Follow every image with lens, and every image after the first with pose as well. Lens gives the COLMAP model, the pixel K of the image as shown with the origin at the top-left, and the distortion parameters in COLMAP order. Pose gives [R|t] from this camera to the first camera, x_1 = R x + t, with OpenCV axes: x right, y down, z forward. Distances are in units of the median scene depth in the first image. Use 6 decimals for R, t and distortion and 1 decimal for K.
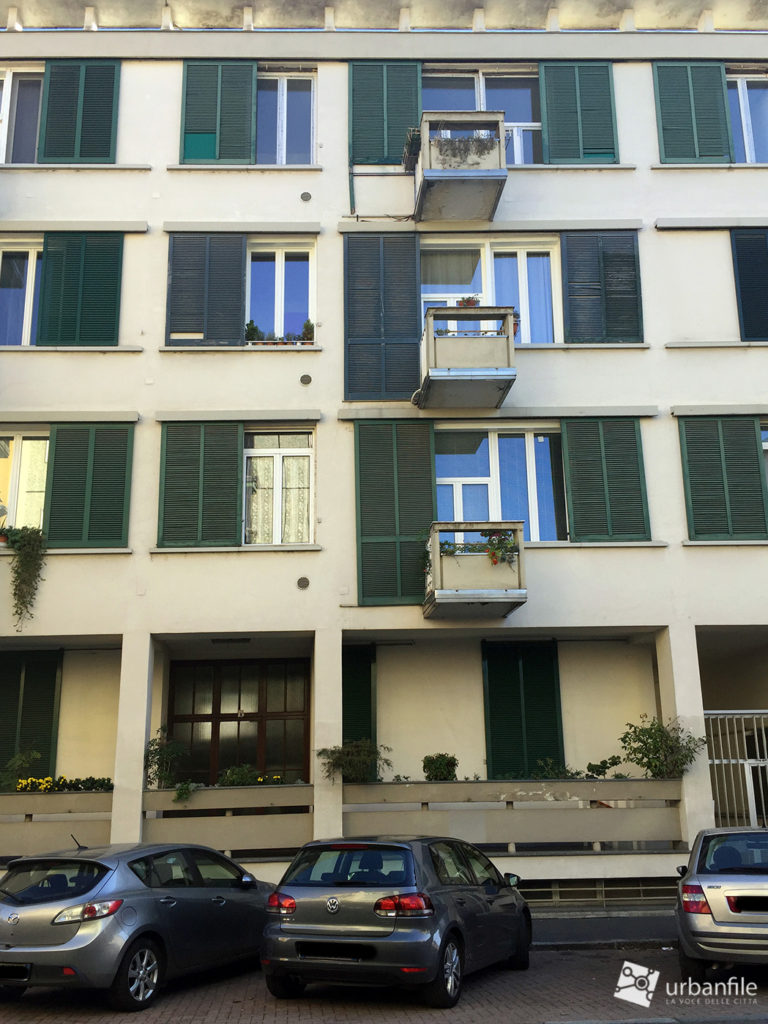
lens RADIAL K [[1065.8, 0, 290.2], [0, 1065.8, 478.4], [0, 0, 1]] dist [0.094897, -0.109835]
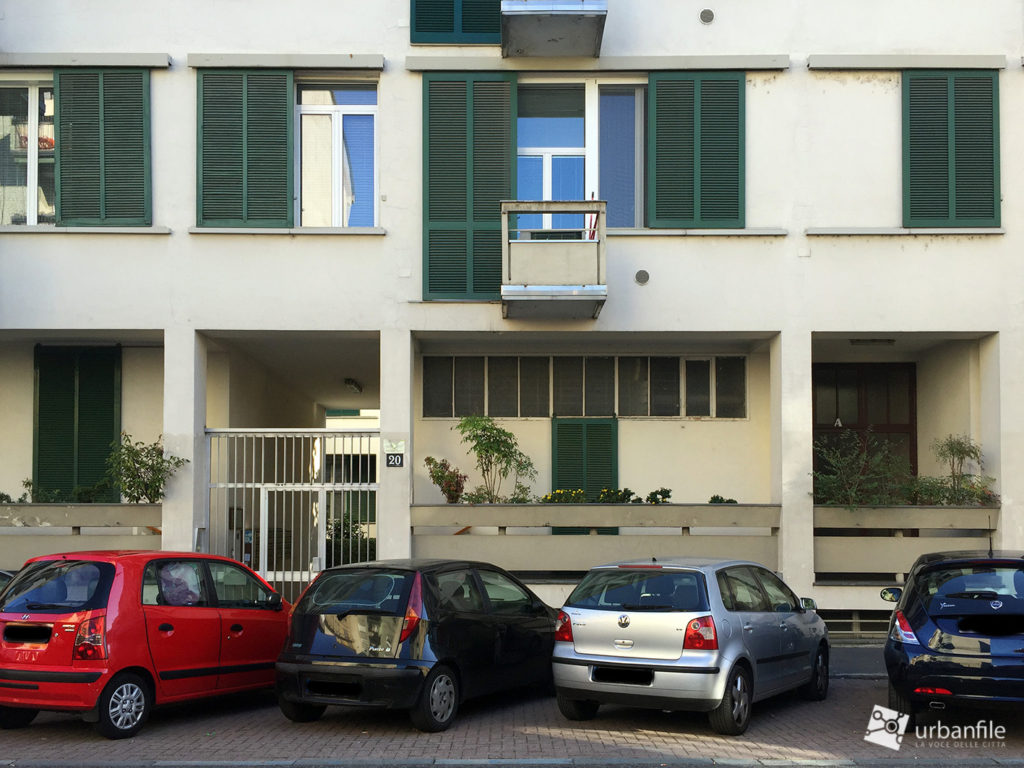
lens RADIAL K [[1271.9, 0, 512.6], [0, 1271.9, 448.2], [0, 0, 1]] dist [0.102408, -0.225105]
pose [[0.999248, 0.020096, -0.033145, 0.204265], [-0.011846, 0.972524, 0.232500, -0.002579], [0.036907, -0.231932, 0.972032, 0.006100]]
